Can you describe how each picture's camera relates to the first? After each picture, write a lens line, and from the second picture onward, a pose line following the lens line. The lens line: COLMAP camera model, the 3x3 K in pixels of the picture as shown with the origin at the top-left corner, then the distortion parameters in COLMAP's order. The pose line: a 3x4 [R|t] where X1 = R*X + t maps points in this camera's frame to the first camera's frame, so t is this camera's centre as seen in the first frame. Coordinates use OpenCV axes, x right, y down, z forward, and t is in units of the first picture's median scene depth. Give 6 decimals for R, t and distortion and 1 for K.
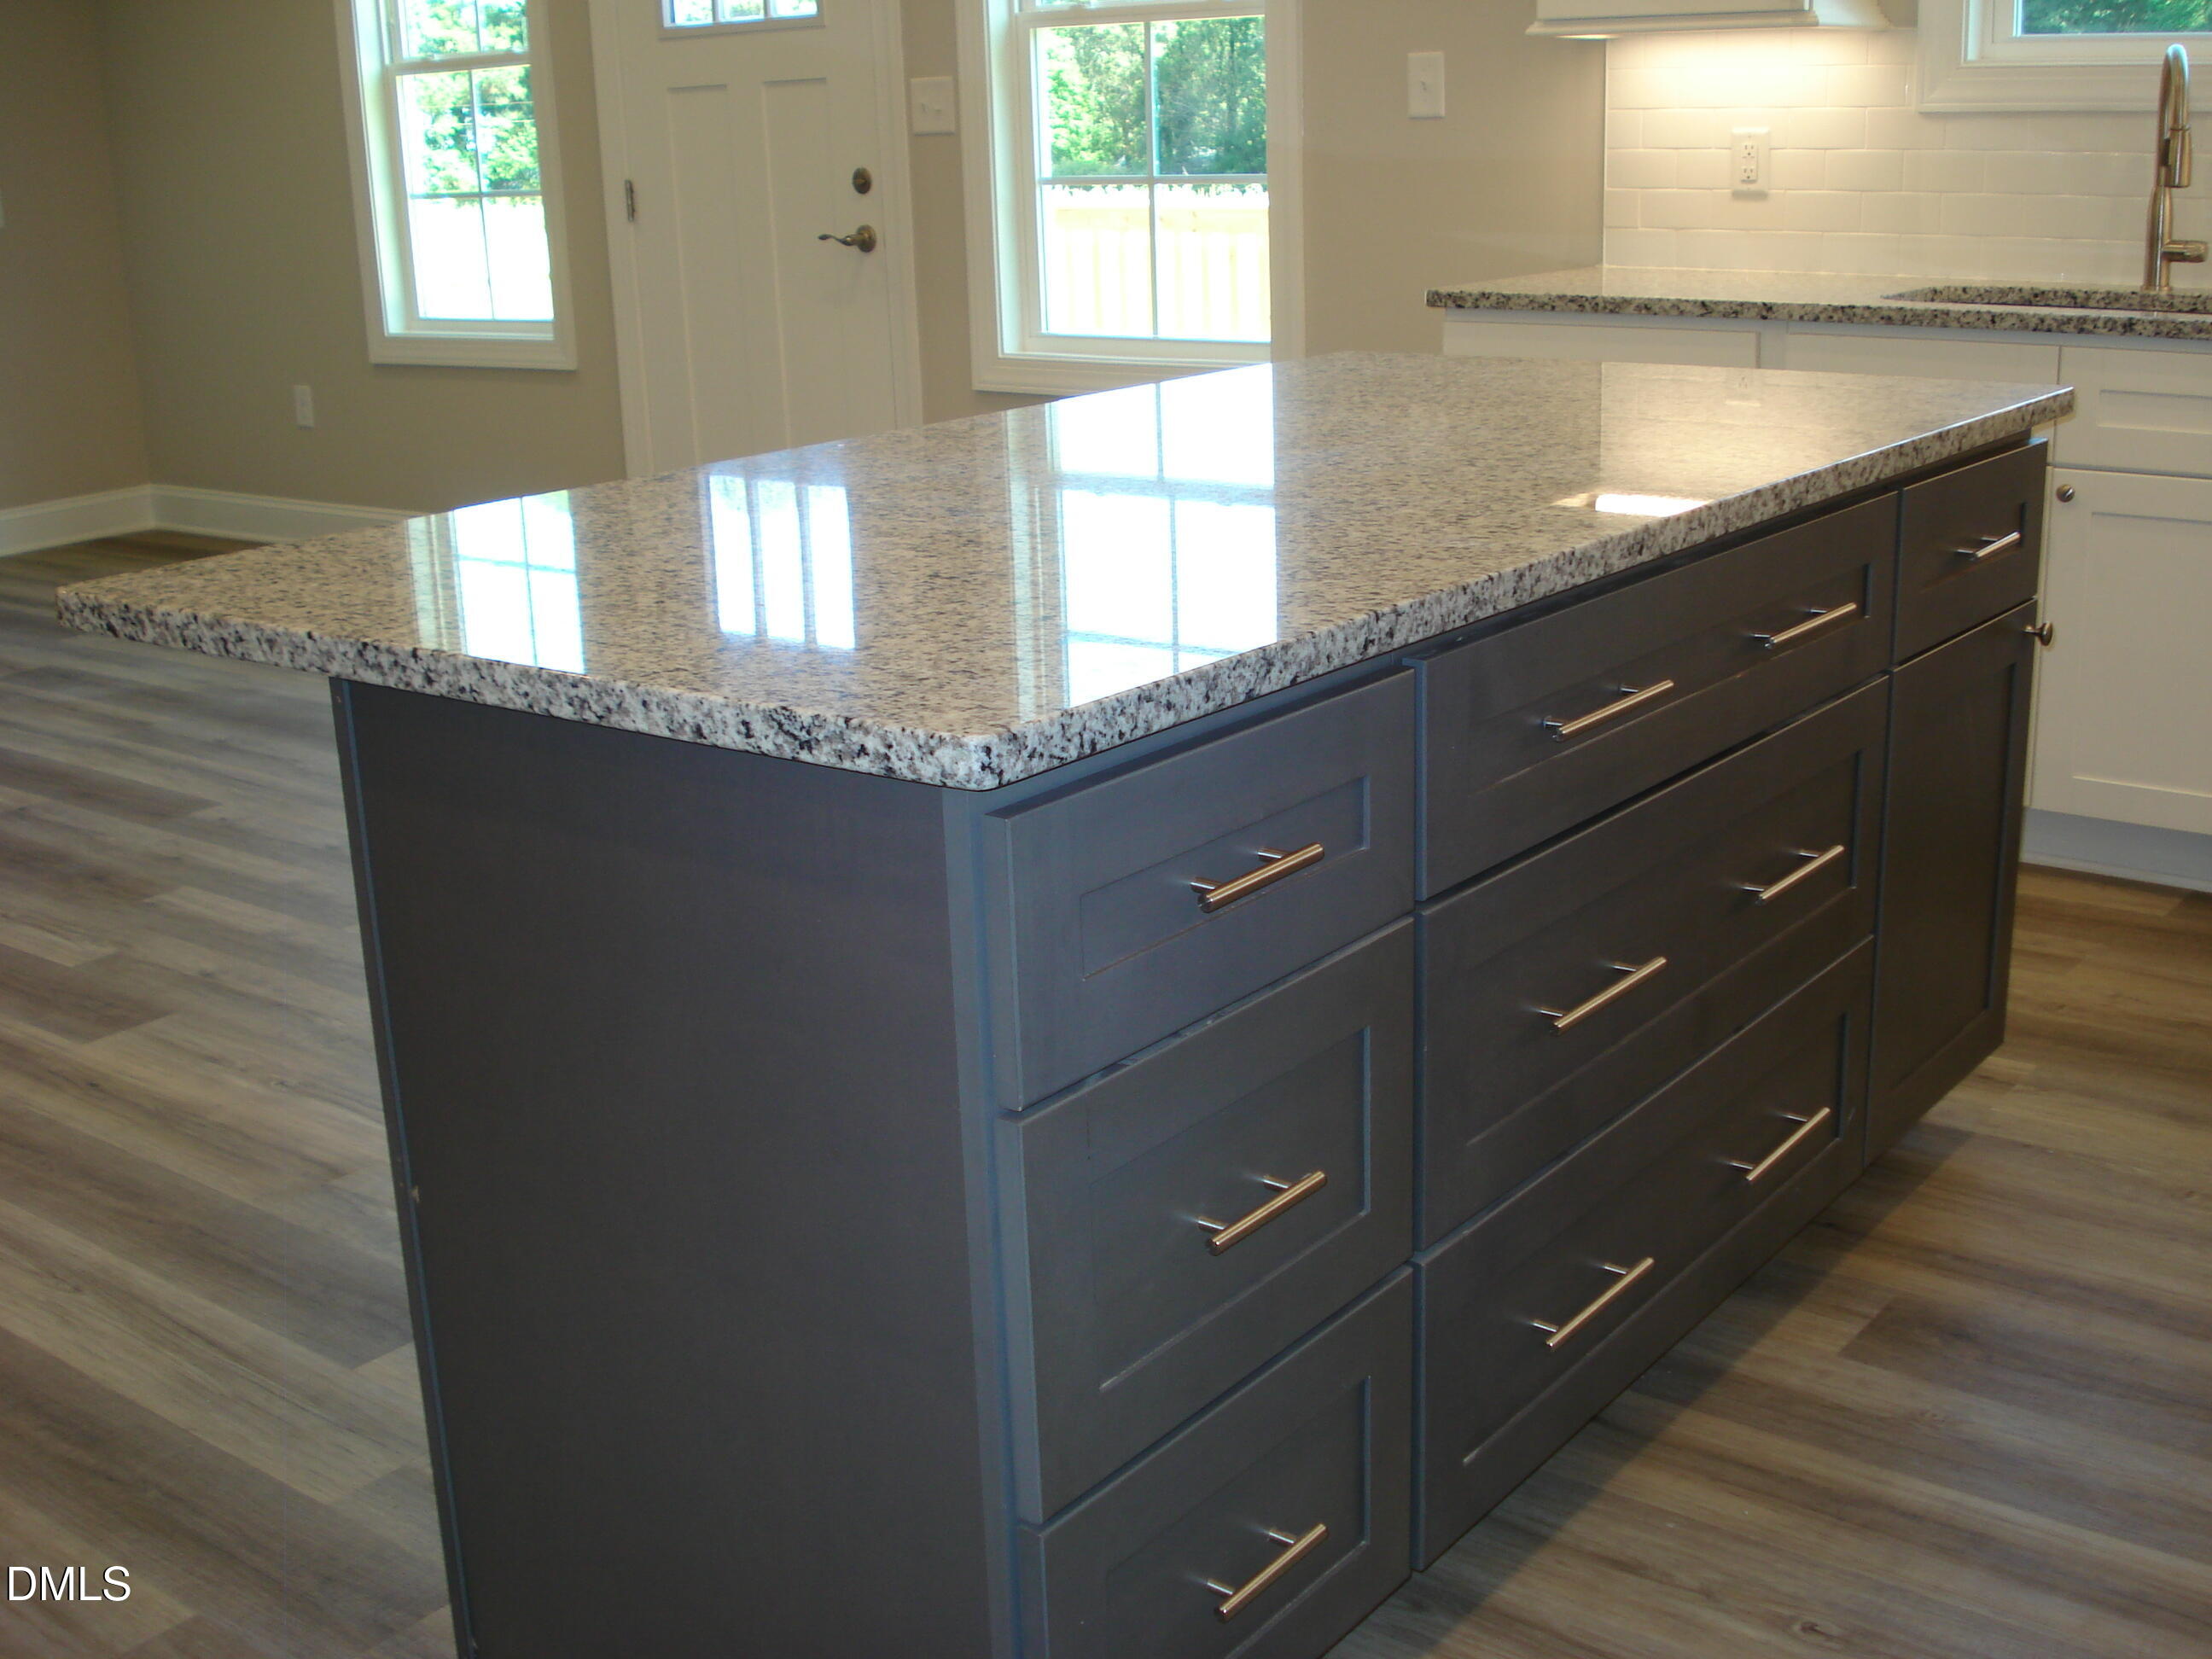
lens RADIAL K [[2475.4, 0, 1125.9], [0, 2475.4, 840.1], [0, 0, 1]] dist [-0.094483, 0.000000]
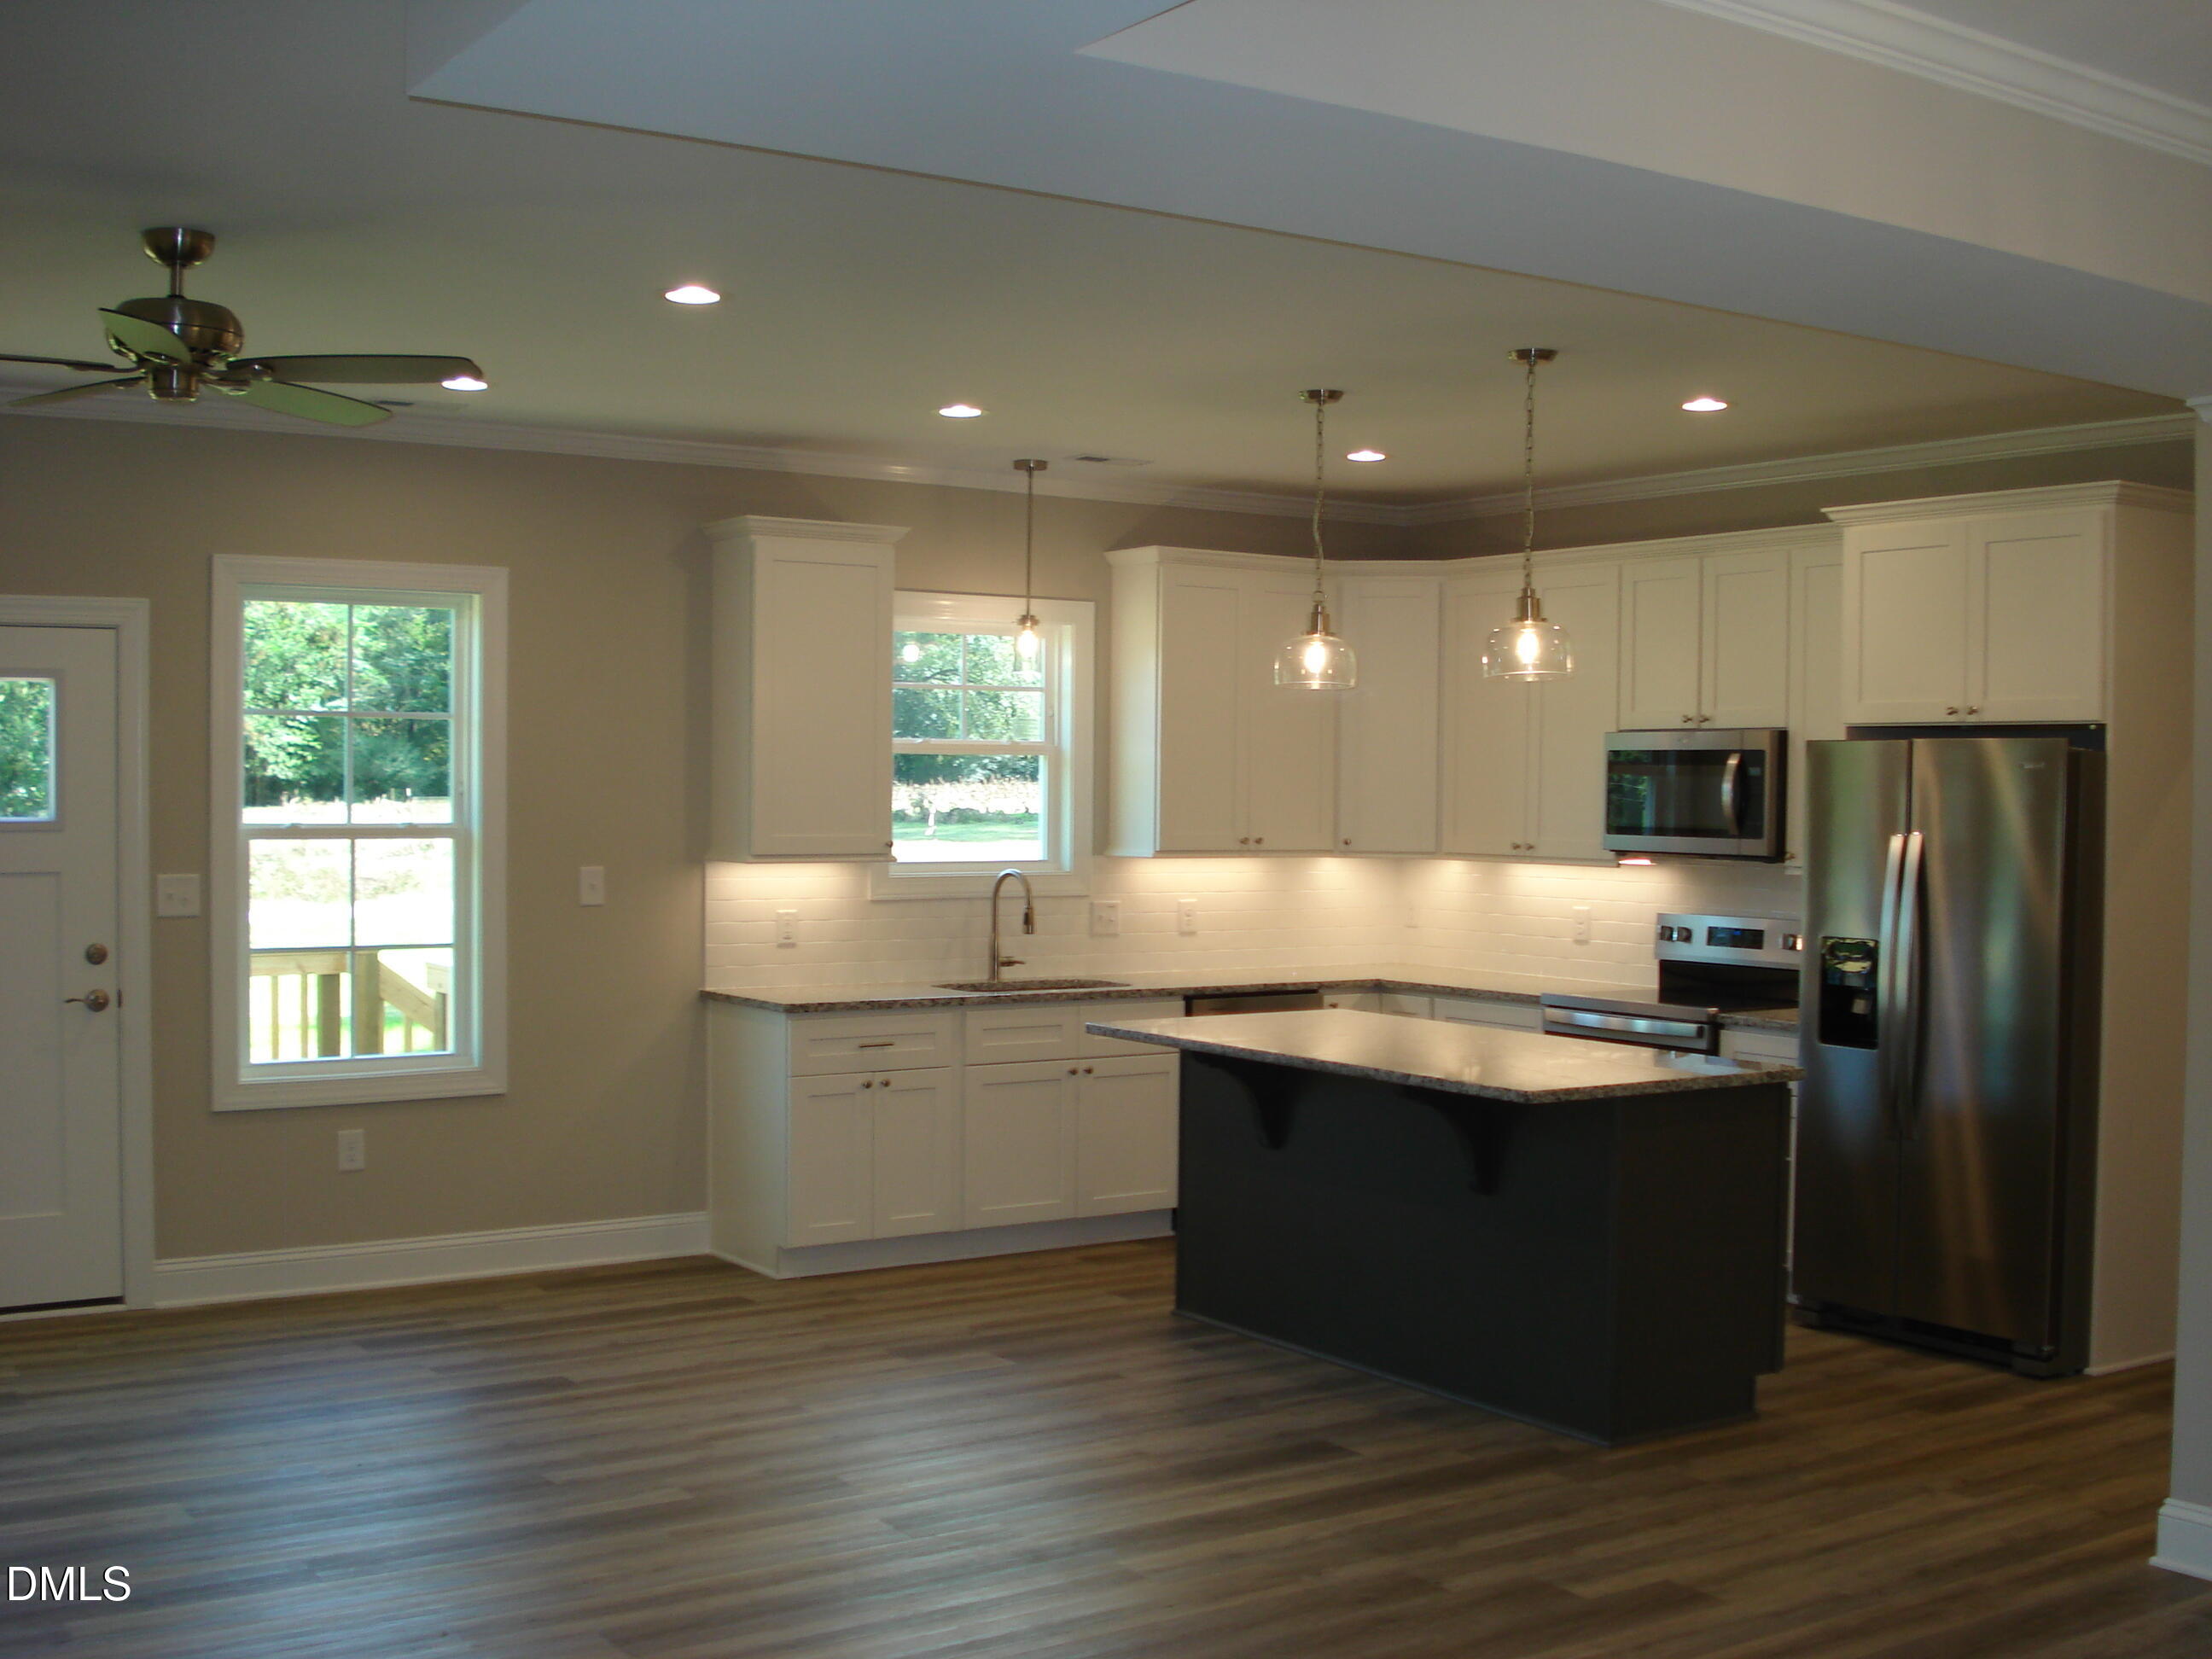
lens RADIAL K [[2475.4, 0, 1091.8], [0, 2475.4, 844.1], [0, 0, 1]] dist [-0.094483, 0.000000]
pose [[0.330957, 0.010782, 0.943584, -1.813744], [0.254415, 0.961888, -0.100226, -0.118483], [-0.908703, 0.273232, 0.315601, 0.237576]]
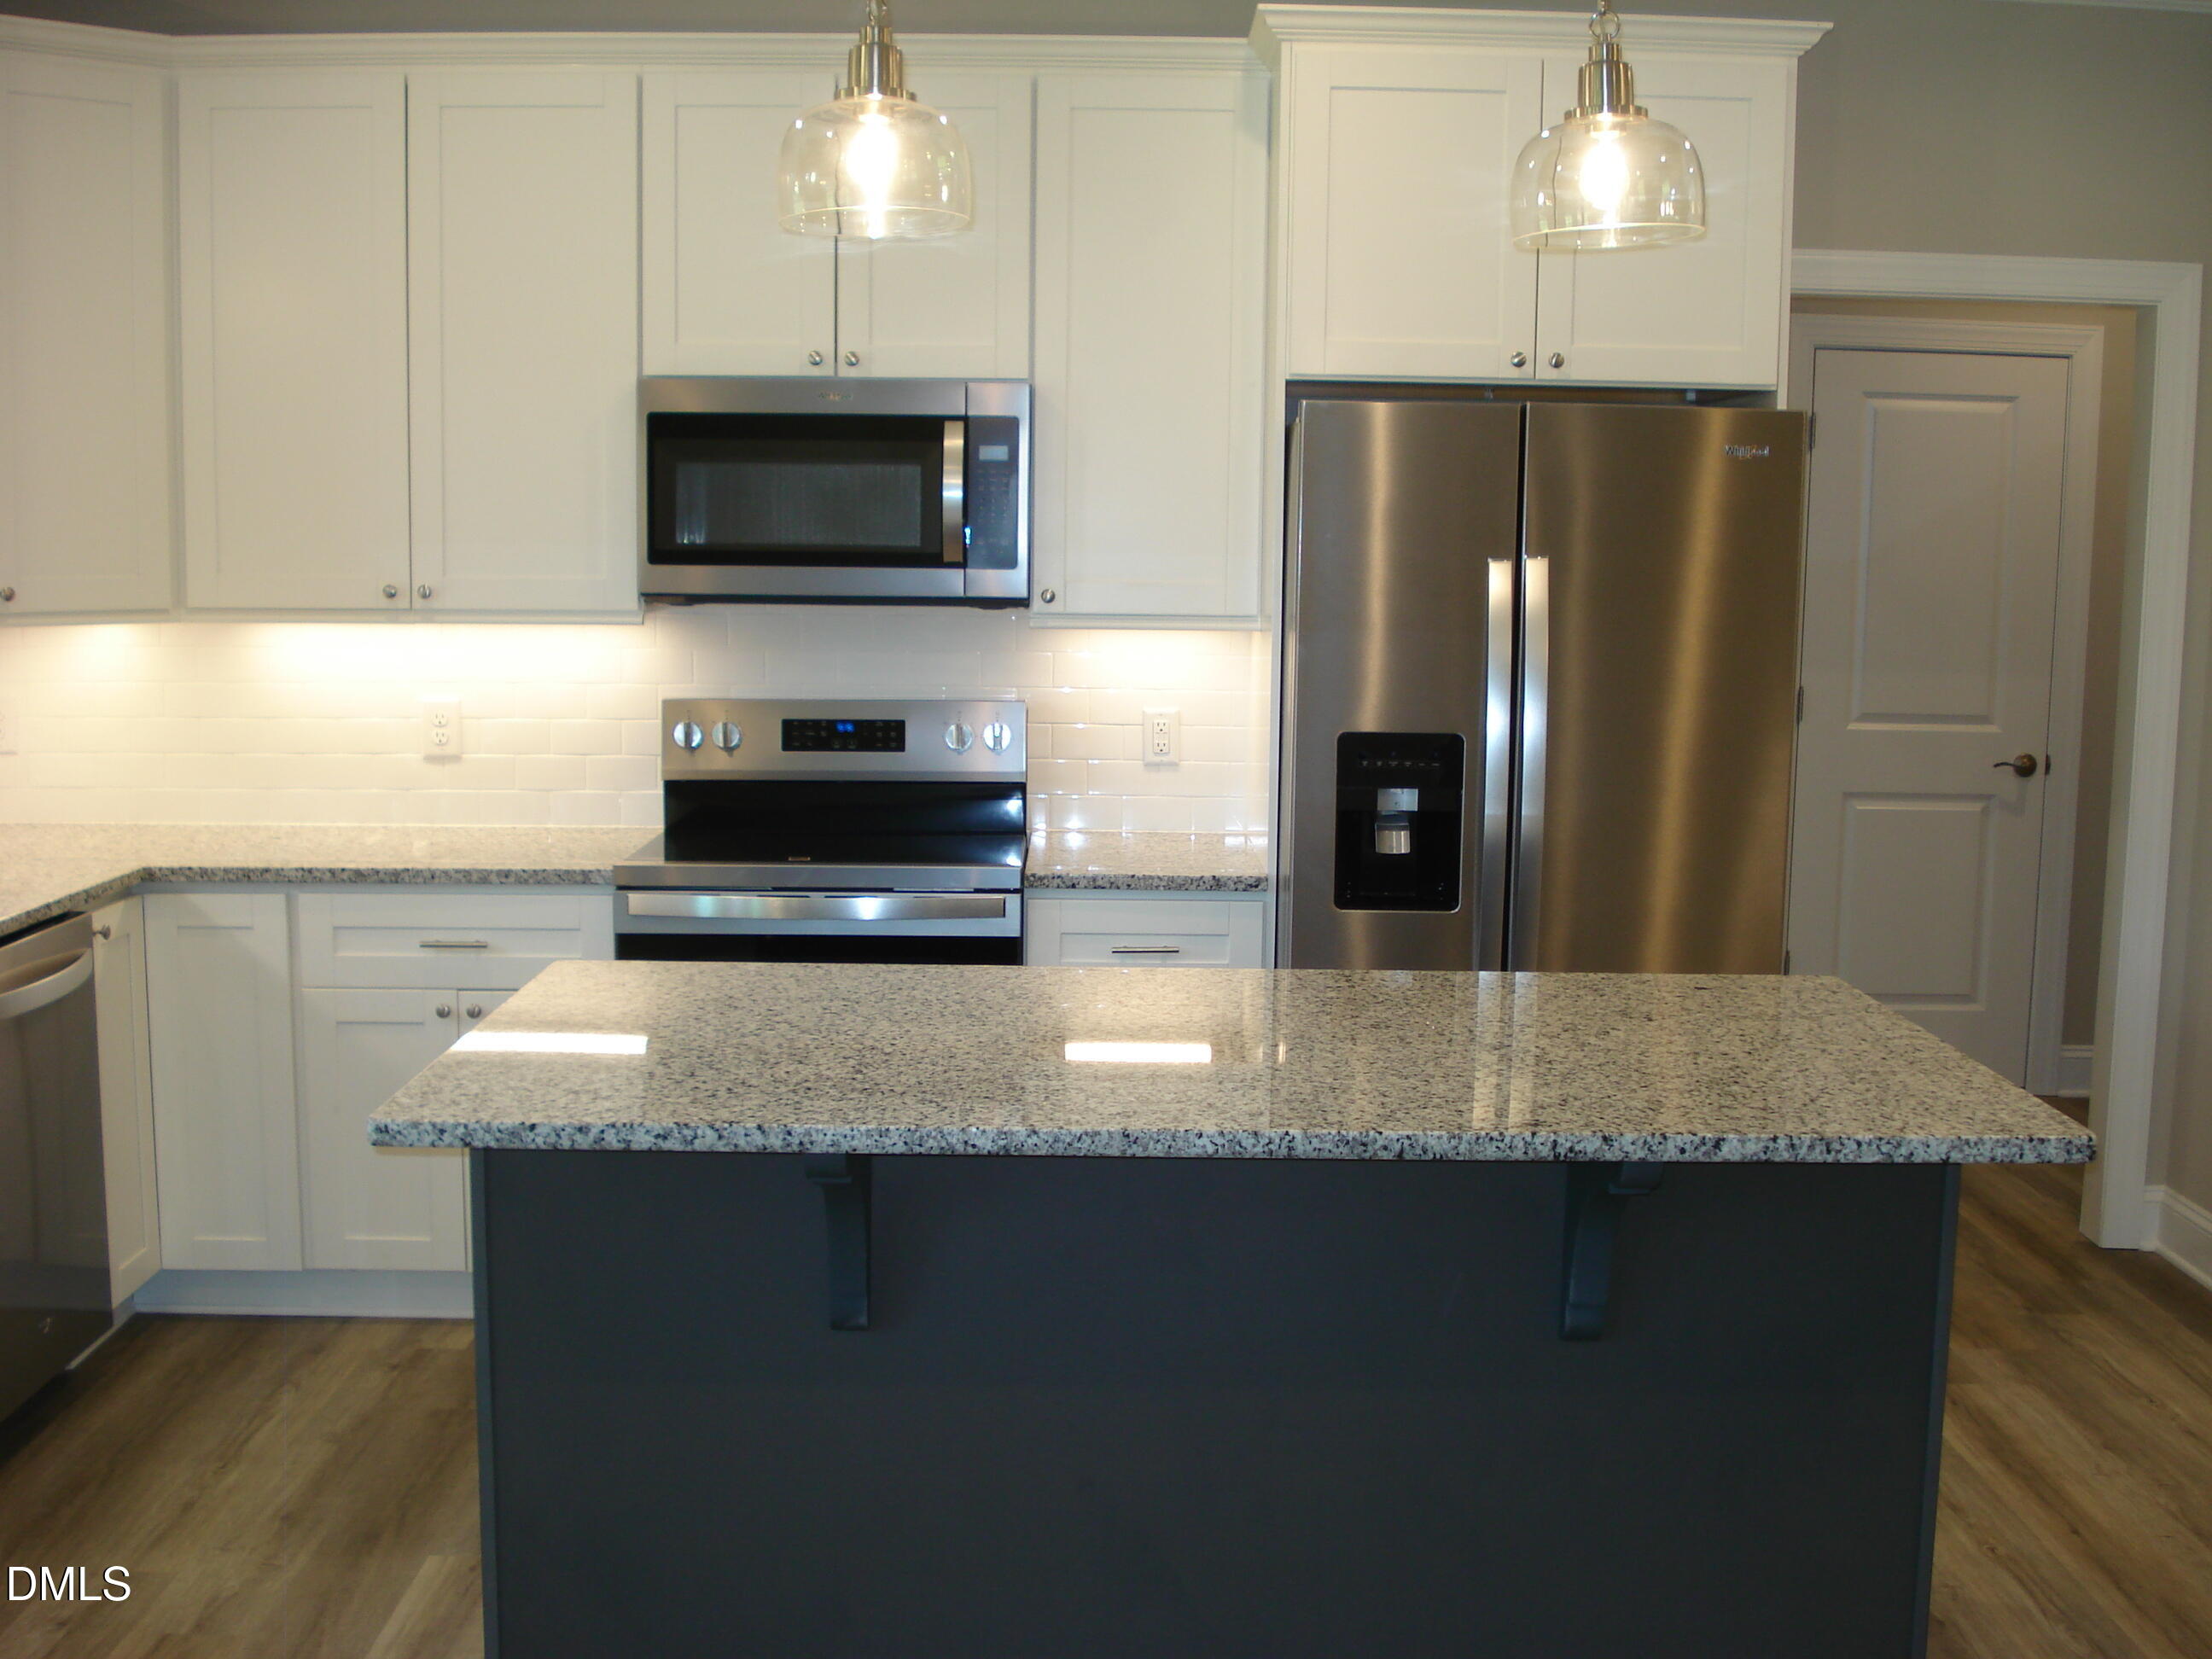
lens RADIAL K [[2475.4, 0, 1102.9], [0, 2475.4, 842.5], [0, 0, 1]] dist [-0.094483, 0.000000]
pose [[-0.606509, -0.081069, 0.790933, -0.606405], [0.235623, 0.931774, 0.276187, -0.407092], [-0.759361, 0.353872, -0.546027, 1.117703]]
